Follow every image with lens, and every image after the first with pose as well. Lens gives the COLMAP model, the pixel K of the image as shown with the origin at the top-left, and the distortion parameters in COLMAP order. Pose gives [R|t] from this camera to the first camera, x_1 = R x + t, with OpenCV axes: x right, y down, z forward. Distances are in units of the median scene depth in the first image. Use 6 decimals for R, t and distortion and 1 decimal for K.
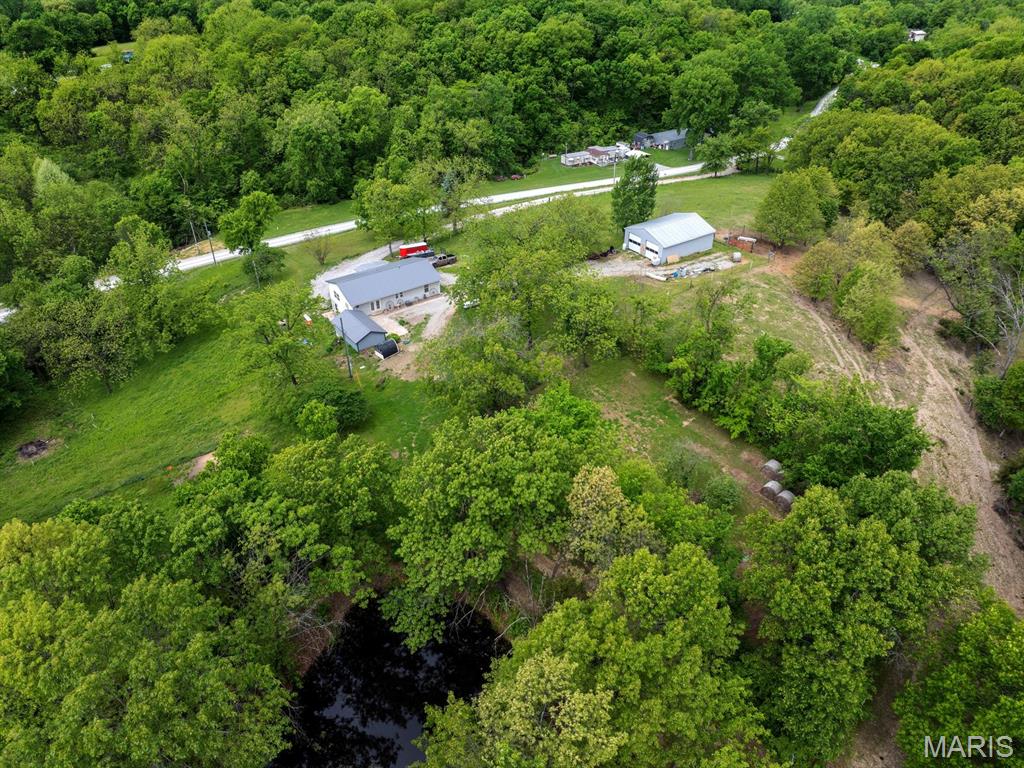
lens RADIAL K [[737.0, 0, 512.0], [0, 737.0, 384.0], [0, 0, 1]] dist [-0.049138, 0.019617]
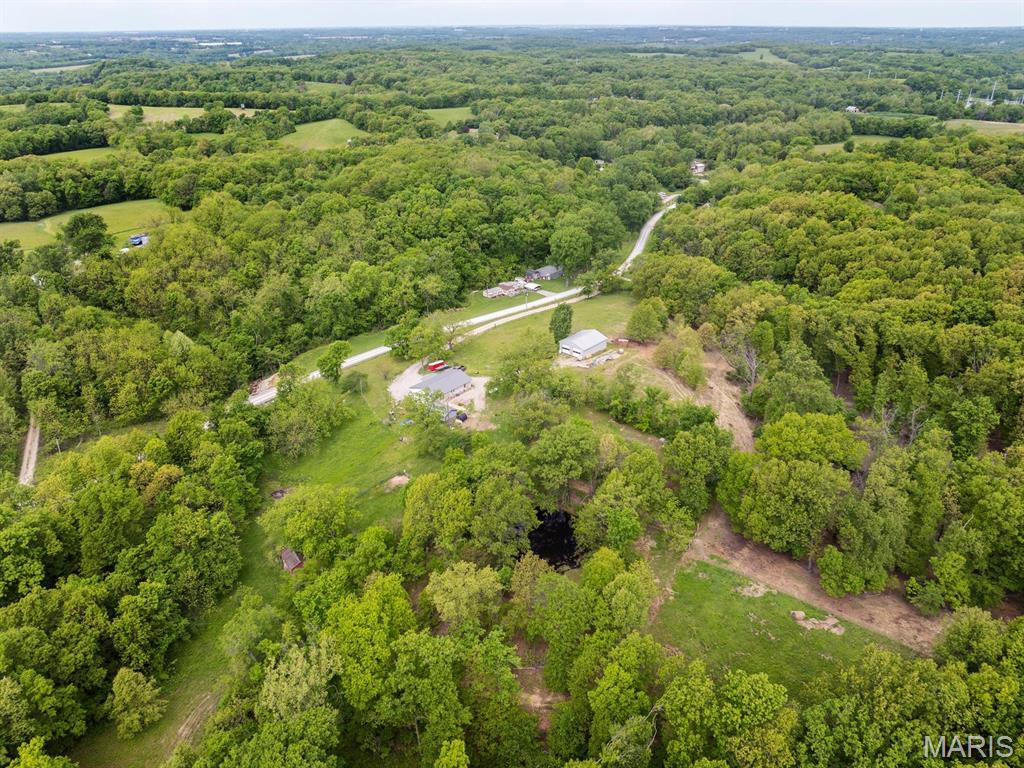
lens RADIAL K [[749.9, 0, 515.5], [0, 749.9, 370.9], [0, 0, 1]] dist [-0.057727, 0.033872]
pose [[0.972485, -0.103878, 0.208526, -0.254245], [0.133651, 0.981906, -0.134154, 0.067534], [-0.190817, 0.158332, 0.968772, -0.557535]]
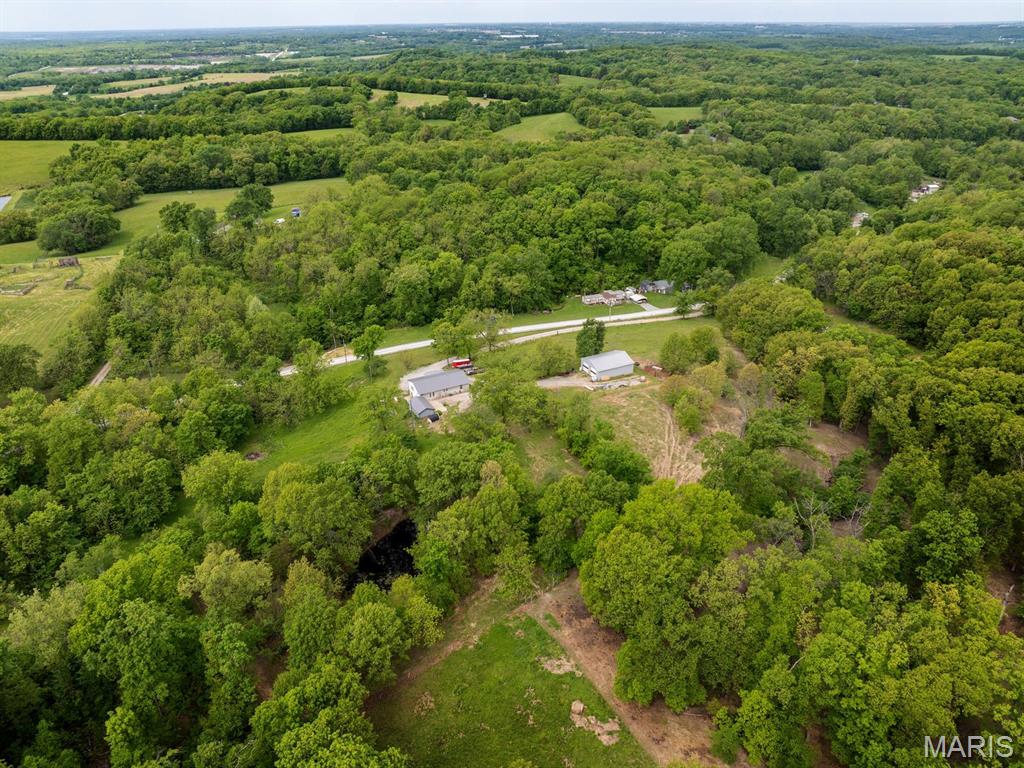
lens RADIAL K [[737.0, 0, 512.0], [0, 737.0, 384.0], [0, 0, 1]] dist [-0.049138, 0.019617]
pose [[0.989925, 0.056923, -0.129647, 0.163983], [-0.072459, 0.990312, -0.118456, 0.046322], [0.121649, 0.126656, 0.984459, -0.522724]]
